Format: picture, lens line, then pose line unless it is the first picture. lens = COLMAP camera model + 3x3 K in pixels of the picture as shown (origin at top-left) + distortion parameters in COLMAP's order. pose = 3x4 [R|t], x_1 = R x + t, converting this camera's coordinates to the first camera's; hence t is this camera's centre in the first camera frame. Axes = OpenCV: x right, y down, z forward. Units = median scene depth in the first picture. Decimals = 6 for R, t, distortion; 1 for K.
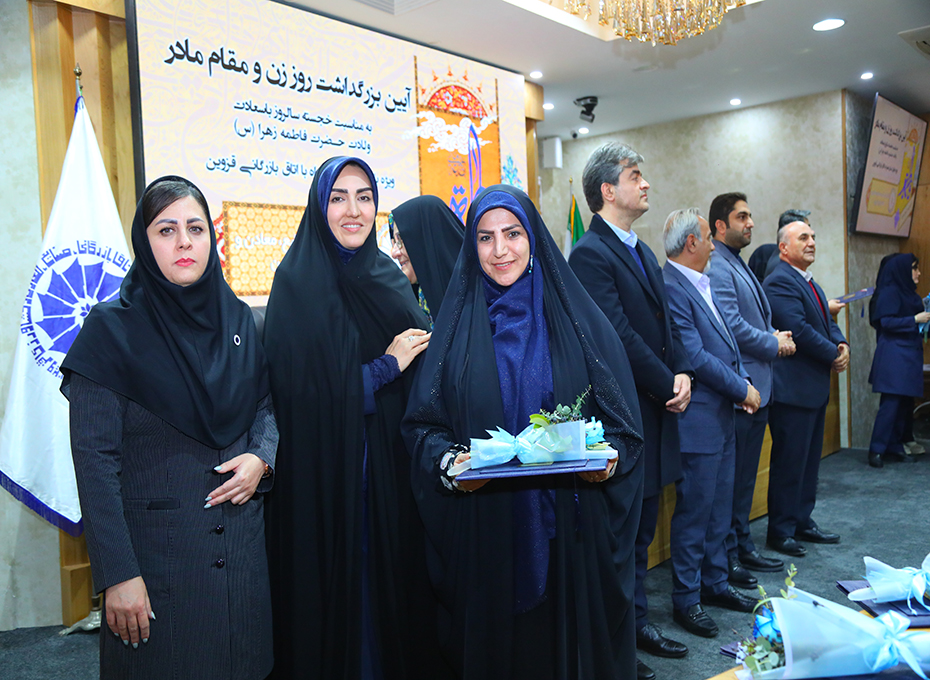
lens RADIAL K [[904.5, 0, 468.1], [0, 904.5, 340.2], [0, 0, 1]] dist [0.029824, 0.000000]
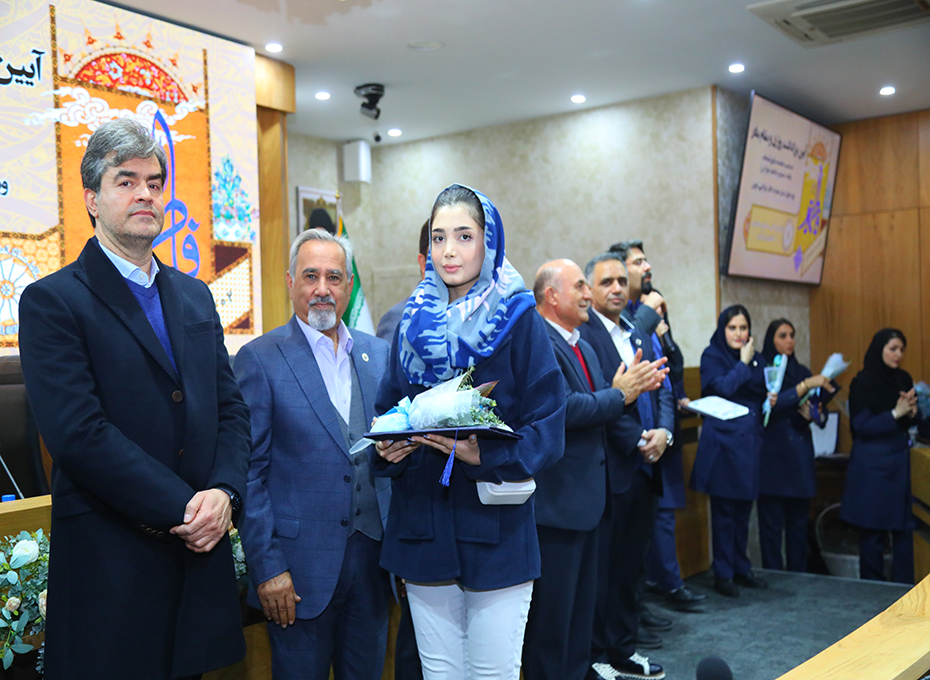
lens RADIAL K [[1117.3, 0, 467.3], [0, 1117.3, 357.5], [0, 0, 1]] dist [0.077022, 0.000000]
pose [[0.997936, 0.015574, 0.062307, 0.187964], [-0.013109, 0.999122, -0.039781, -0.014456], [-0.062872, 0.038882, 0.997264, 0.116029]]
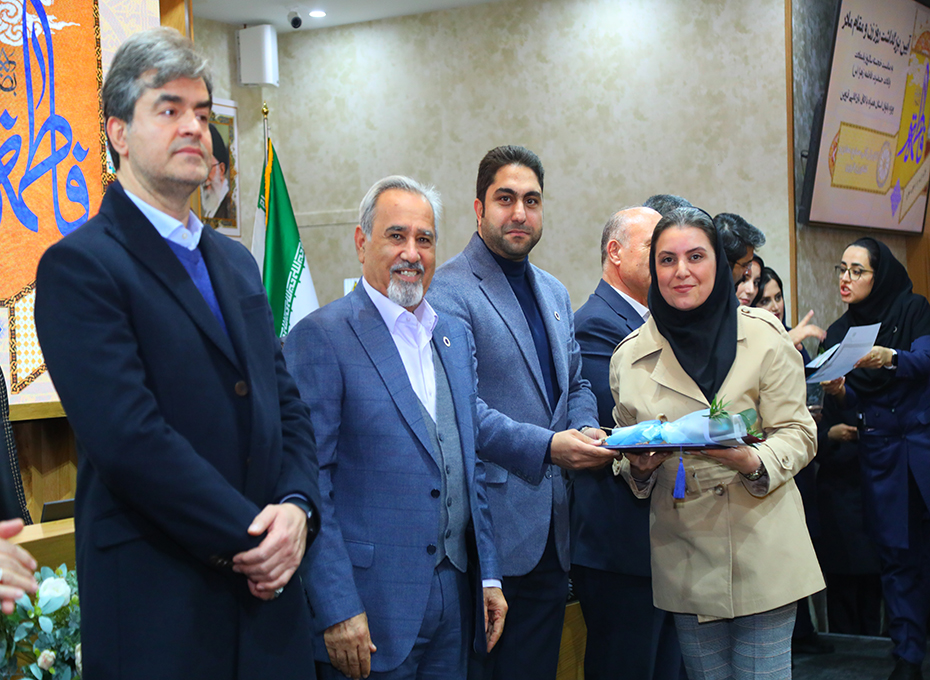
lens RADIAL K [[1718.2, 0, 484.8], [0, 1718.2, 339.8], [0, 0, 1]] dist [0.309499, 0.000000]
pose [[0.987501, 0.008098, 0.157402, 0.096497], [-0.001254, 0.999051, -0.043532, -0.007569], [-0.157606, 0.042791, 0.986575, 0.036831]]
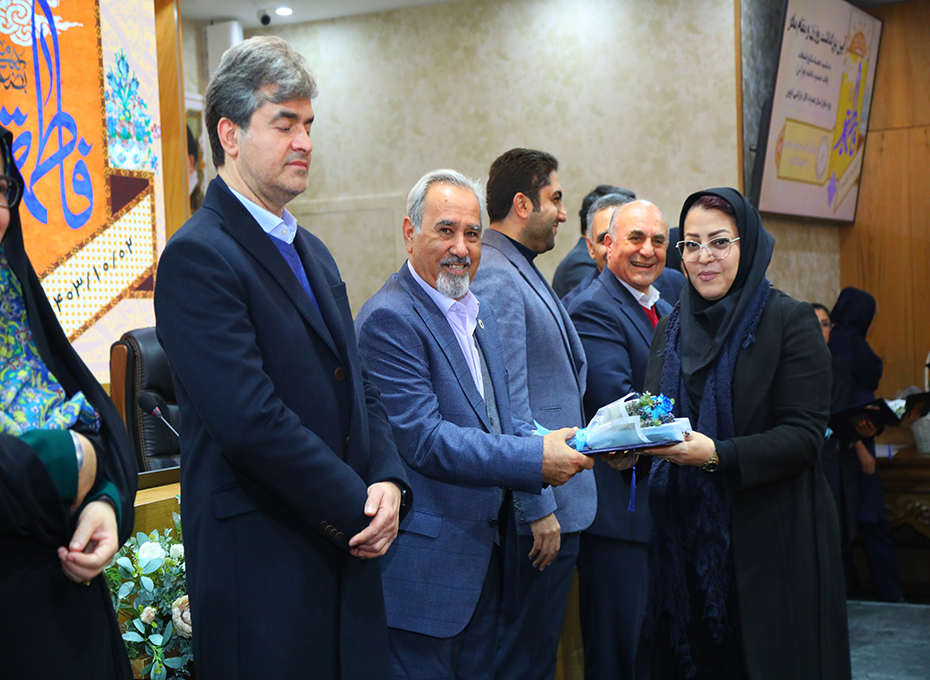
lens RADIAL K [[1688.9, 0, 474.4], [0, 1688.9, 358.7], [0, 0, 1]] dist [0.269461, 0.000000]
pose [[0.978328, -0.001092, 0.207060, 0.040622], [0.005963, 0.999720, -0.022904, -0.006050], [-0.206977, 0.023642, 0.978060, 0.000397]]
